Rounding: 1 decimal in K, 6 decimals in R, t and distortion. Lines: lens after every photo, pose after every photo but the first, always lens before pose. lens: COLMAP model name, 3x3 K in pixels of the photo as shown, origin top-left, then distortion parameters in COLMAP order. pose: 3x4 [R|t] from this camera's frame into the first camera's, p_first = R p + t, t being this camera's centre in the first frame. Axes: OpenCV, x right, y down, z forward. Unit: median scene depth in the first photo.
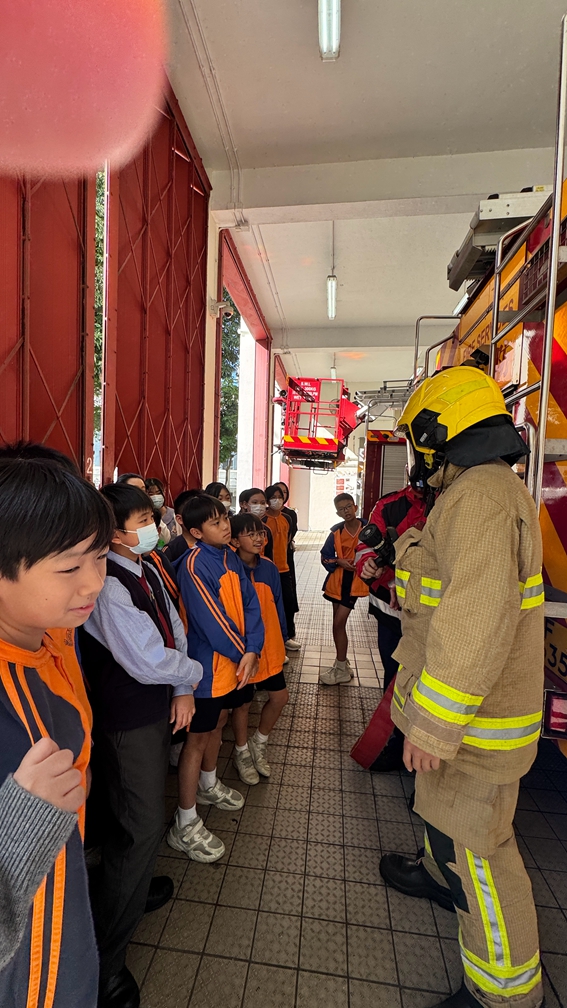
lens RADIAL K [[403.3, 0, 282.7], [0, 403.3, 504.5], [0, 0, 1]] dist [-0.000706, 0.000188]
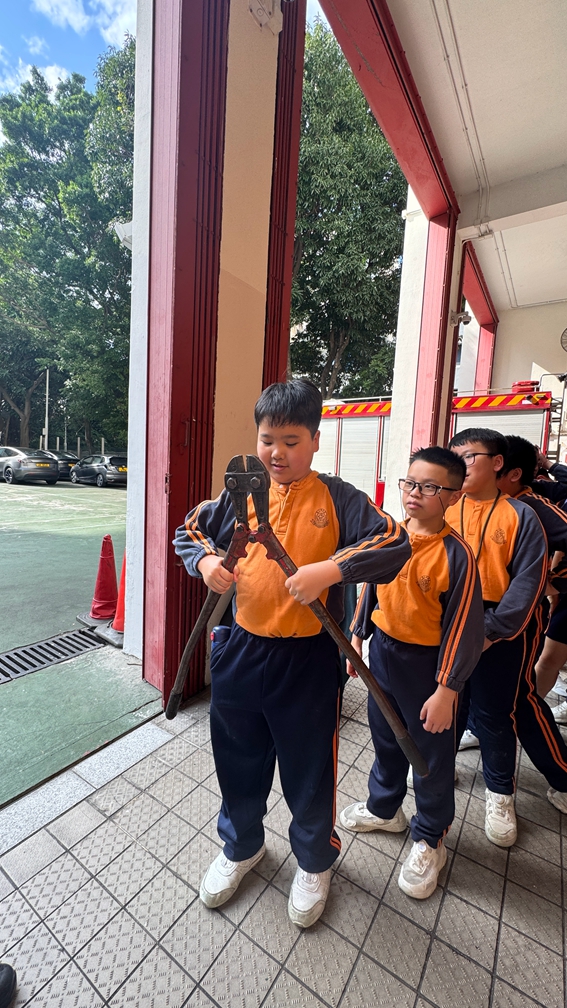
lens RADIAL K [[403.3, 0, 282.7], [0, 403.3, 504.5], [0, 0, 1]] dist [-0.000706, 0.000188]
pose [[0.892336, 0.059949, -0.447373, 0.033747], [-0.042850, 0.997916, 0.048254, 0.005693], [0.449333, -0.023889, 0.893045, 0.337366]]
